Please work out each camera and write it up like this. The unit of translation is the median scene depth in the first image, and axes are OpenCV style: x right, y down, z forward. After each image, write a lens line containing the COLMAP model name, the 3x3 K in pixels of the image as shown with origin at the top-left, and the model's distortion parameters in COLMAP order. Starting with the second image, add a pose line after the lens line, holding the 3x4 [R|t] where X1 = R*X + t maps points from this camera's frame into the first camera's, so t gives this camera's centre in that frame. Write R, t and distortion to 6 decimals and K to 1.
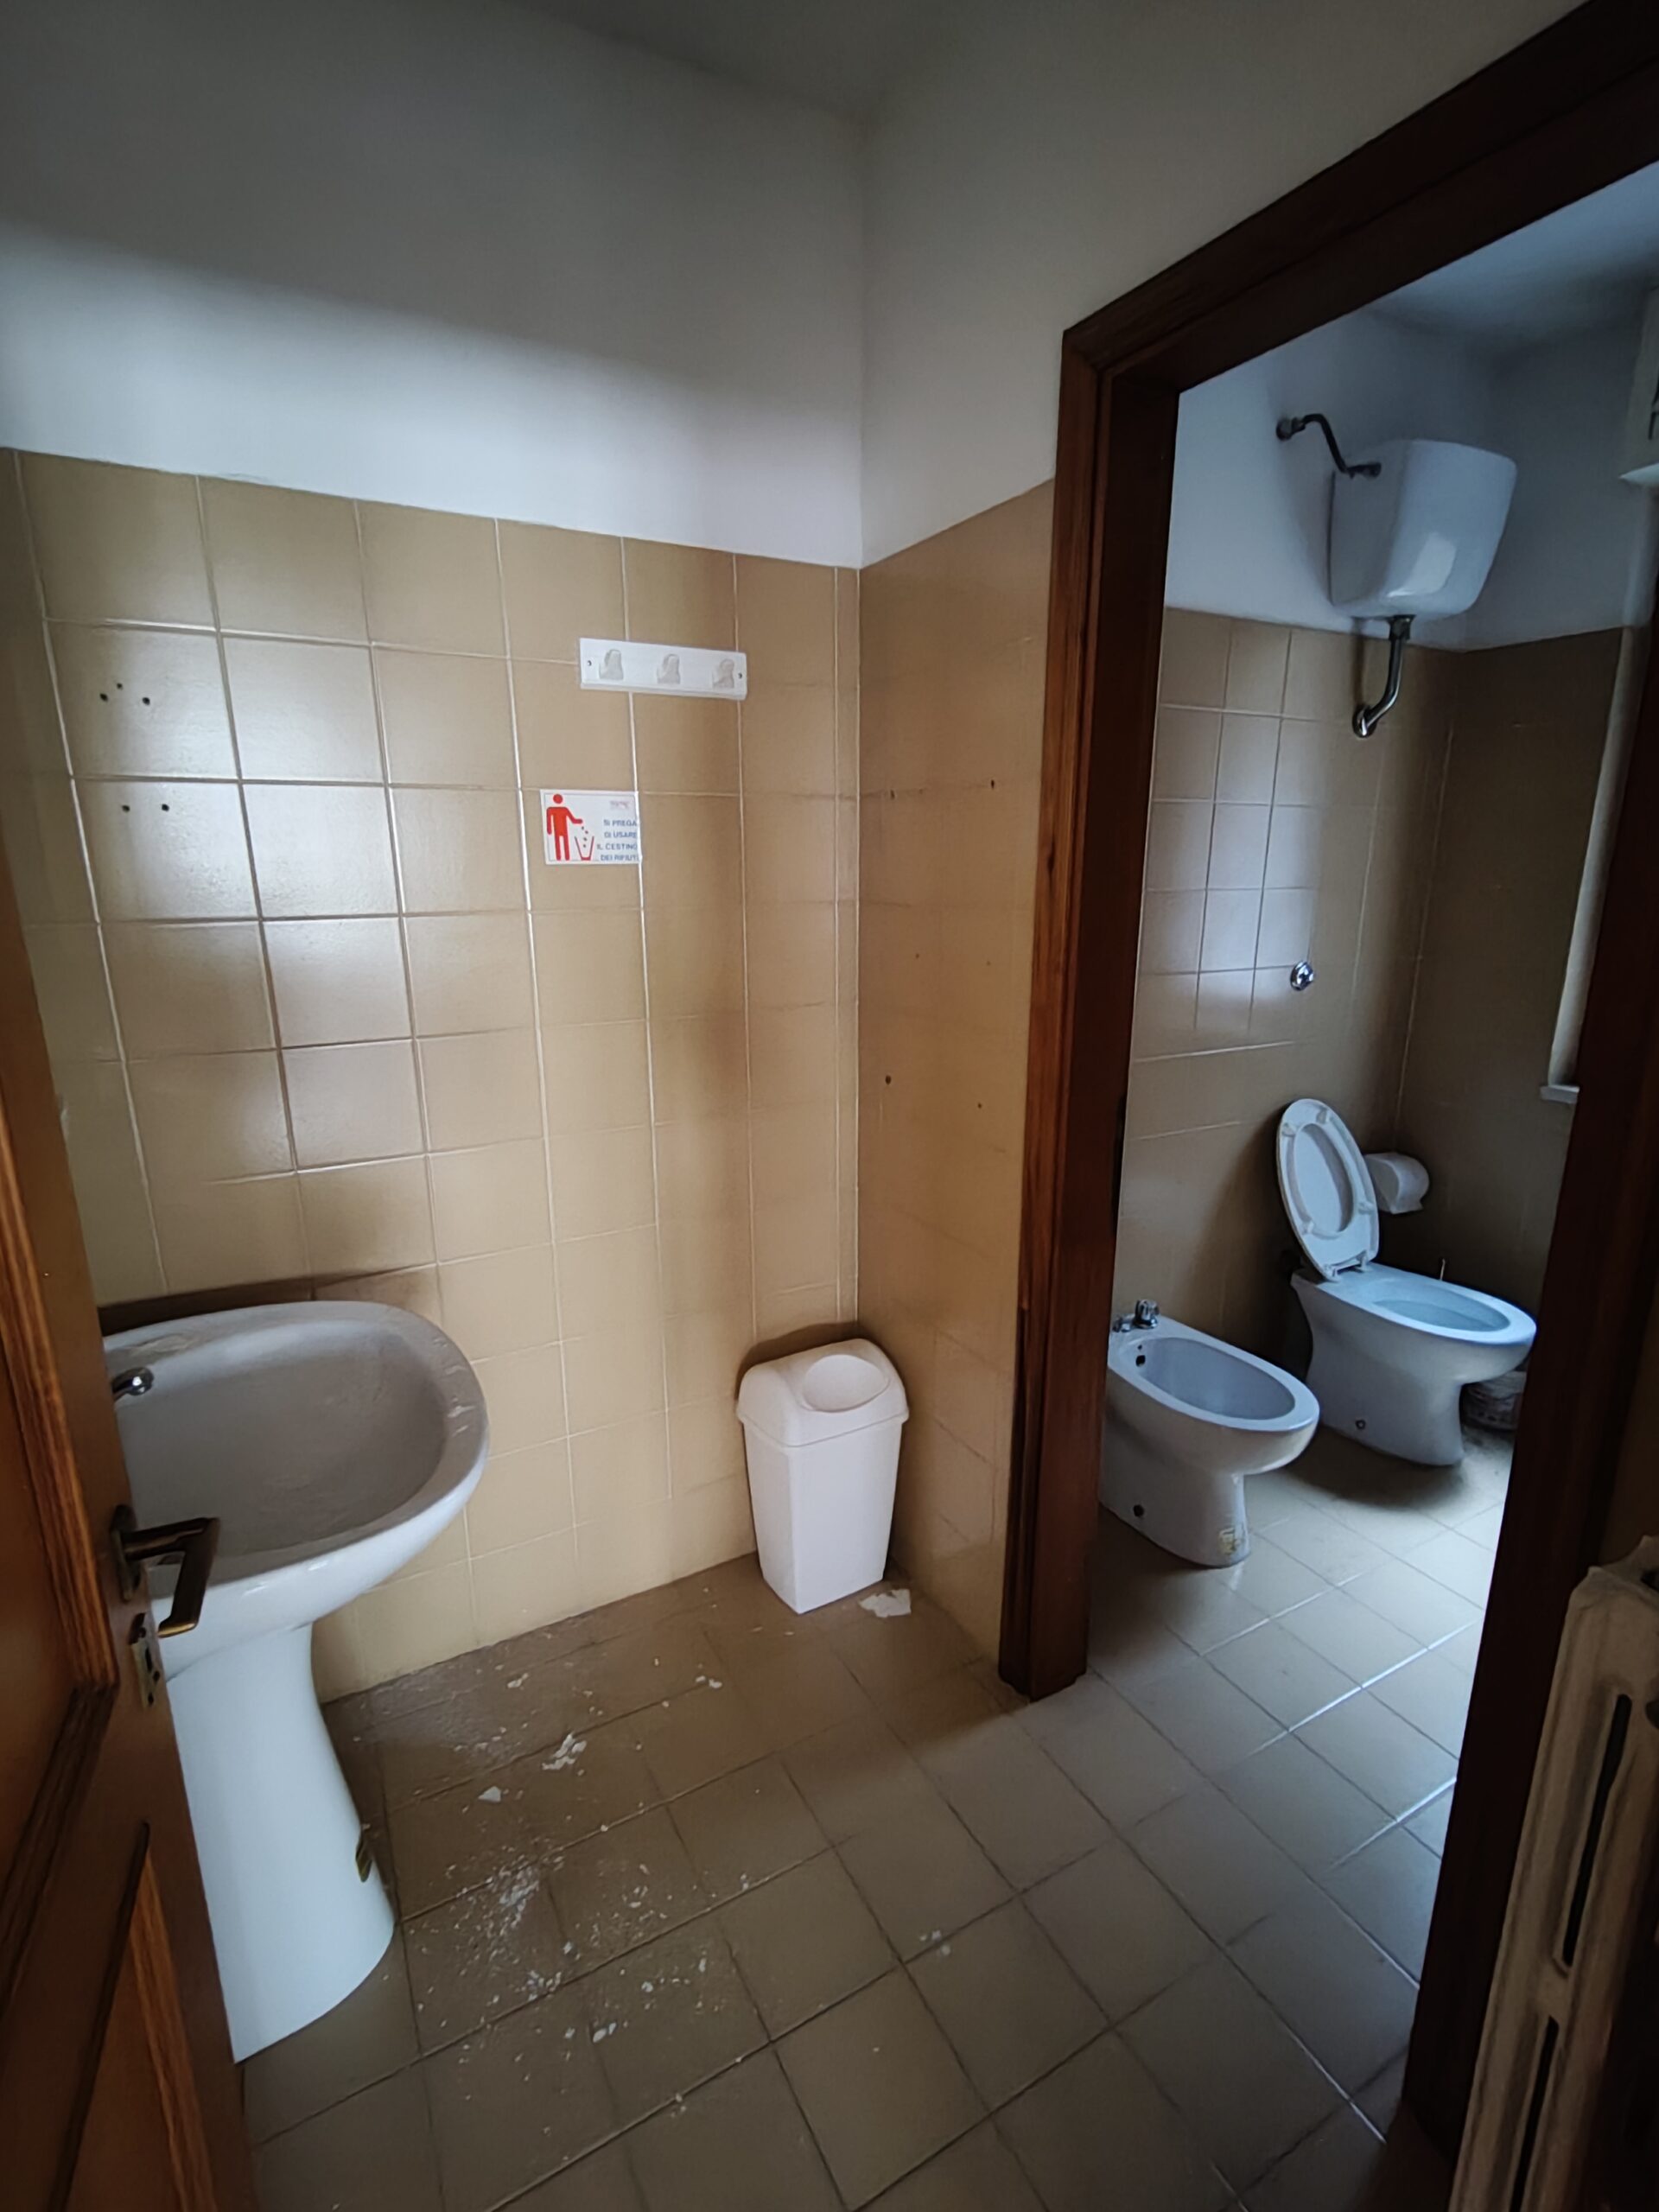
lens RADIAL K [[1037.5, 0, 835.2], [0, 1037.5, 1112.6], [0, 0, 1]] dist [0.013127, -0.004227]
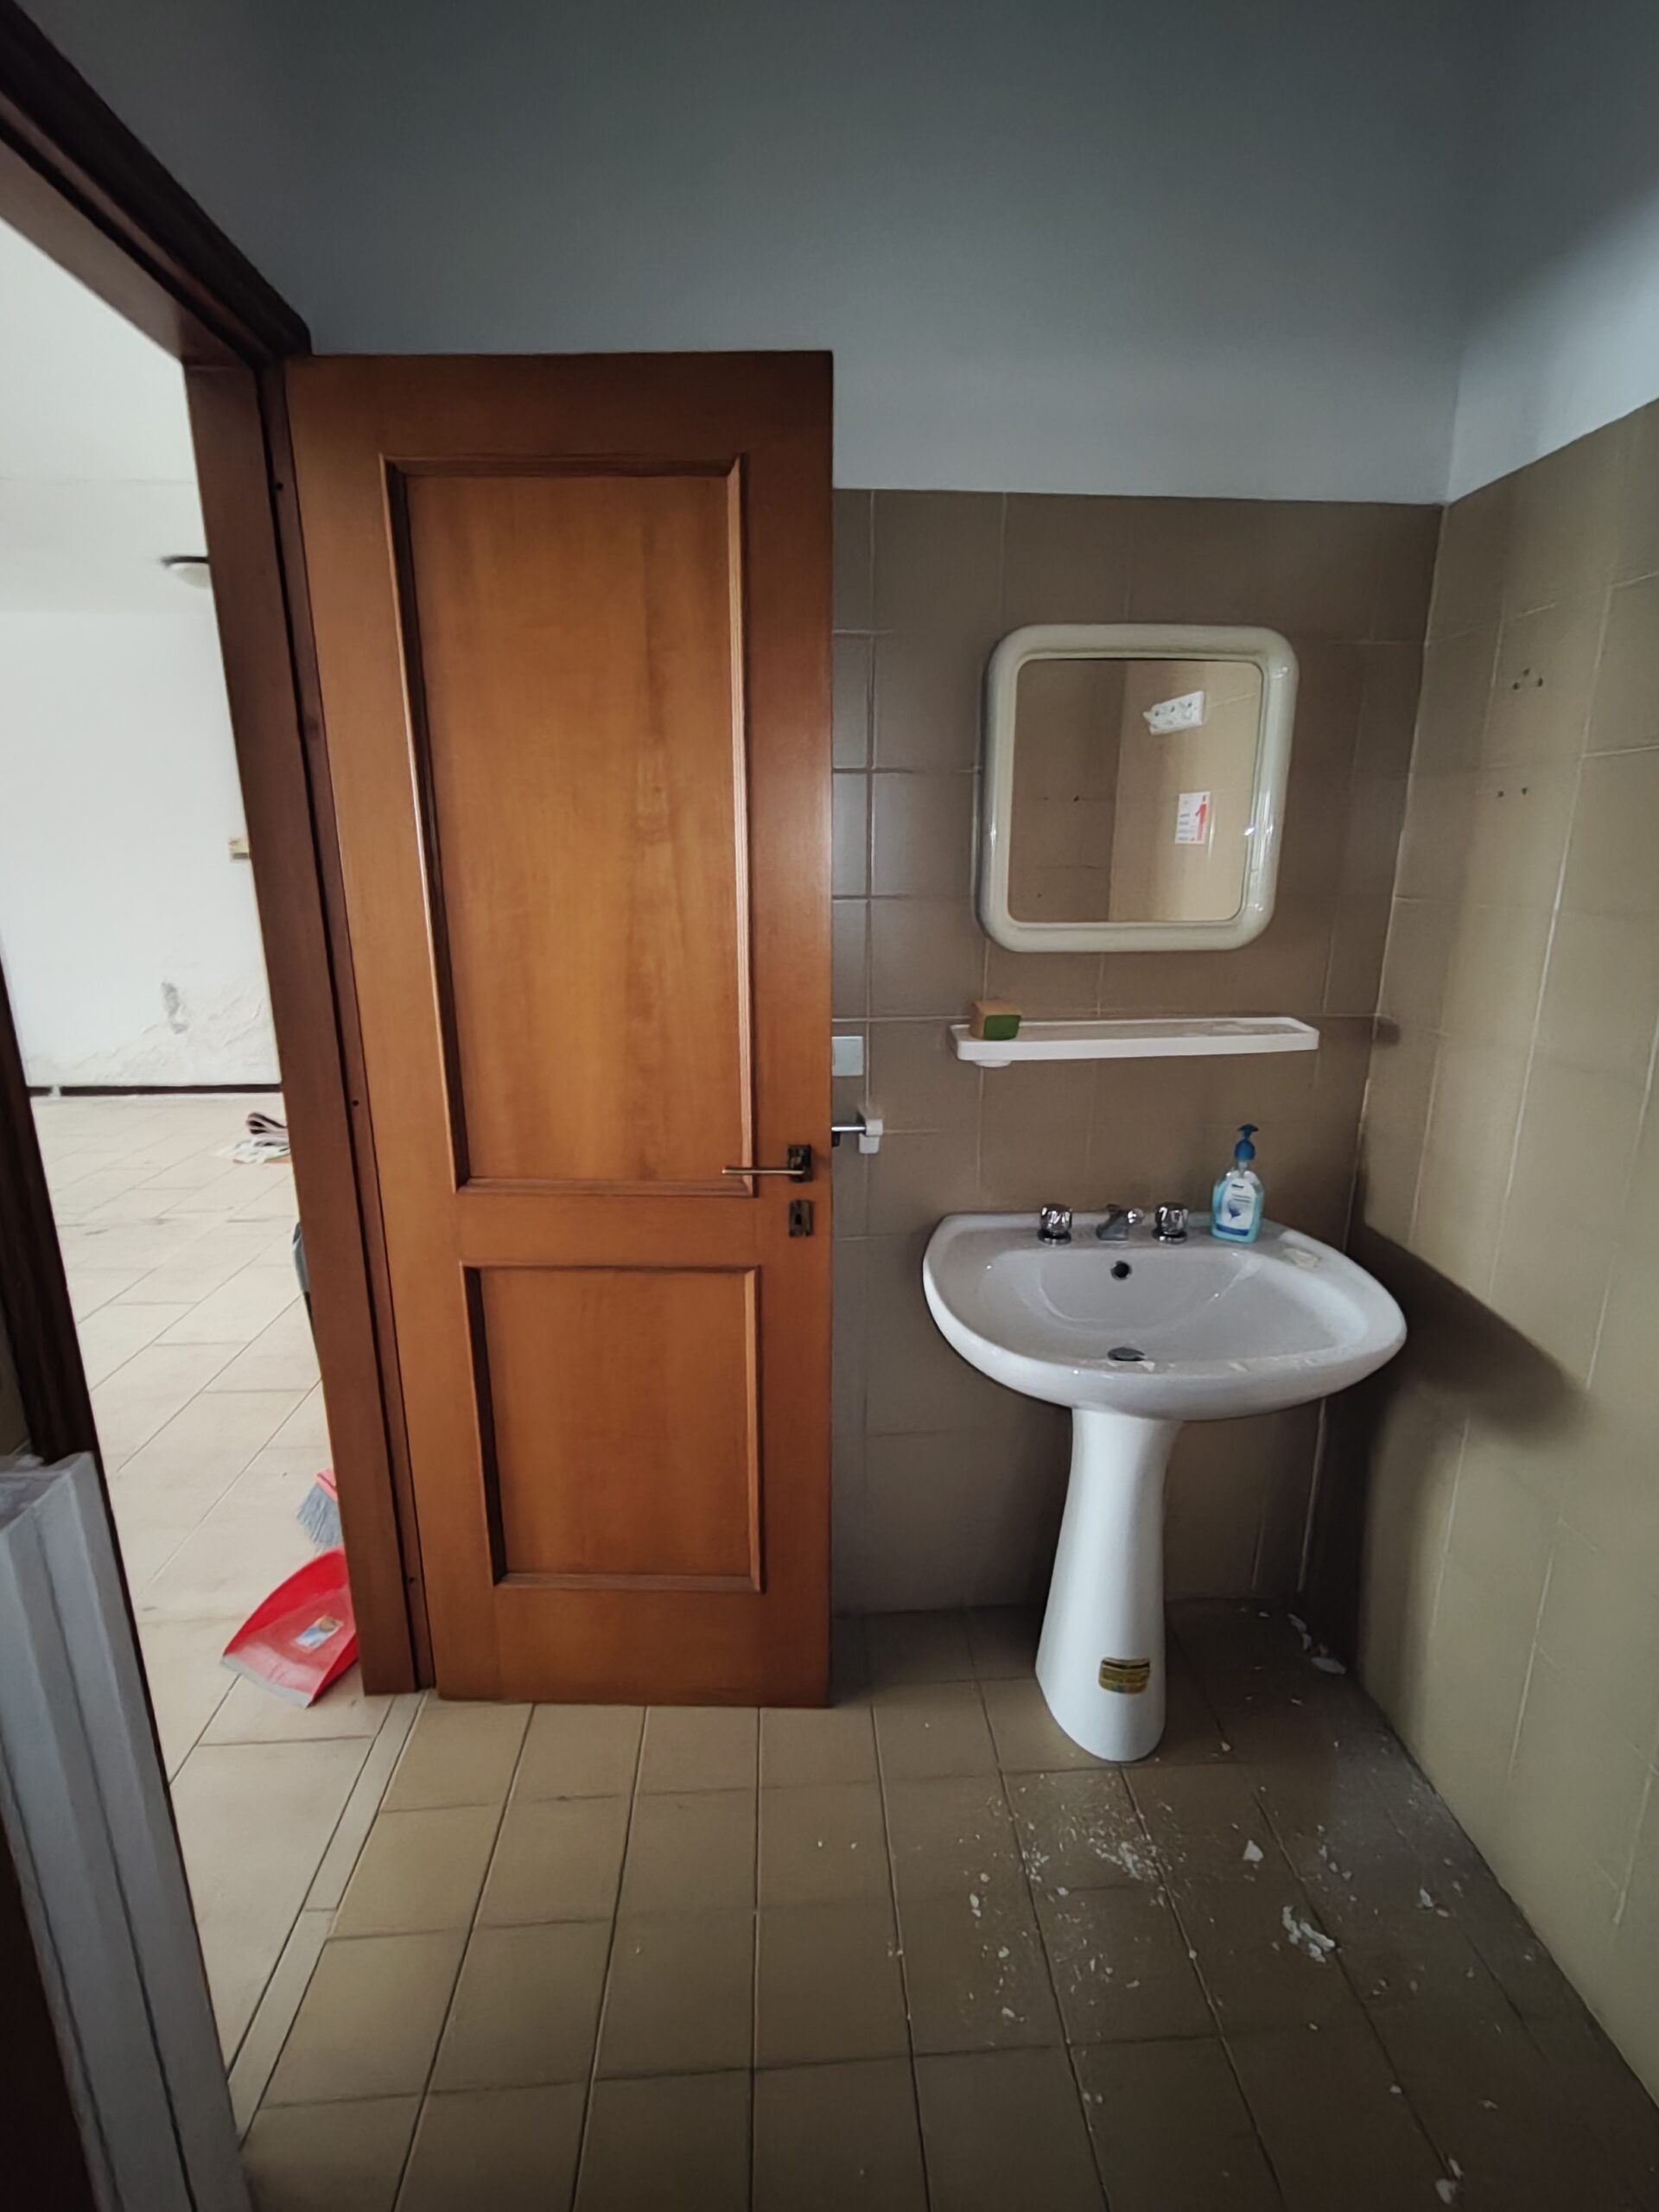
lens RADIAL K [[1037.5, 0, 841.6], [0, 1037.5, 1101.5], [0, 0, 1]] dist [0.013127, -0.004227]
pose [[-0.424985, 0.238460, -0.873226, 0.542174], [-0.207443, 0.913348, 0.350376, -0.238663], [0.881110, 0.330049, -0.338692, 0.857664]]
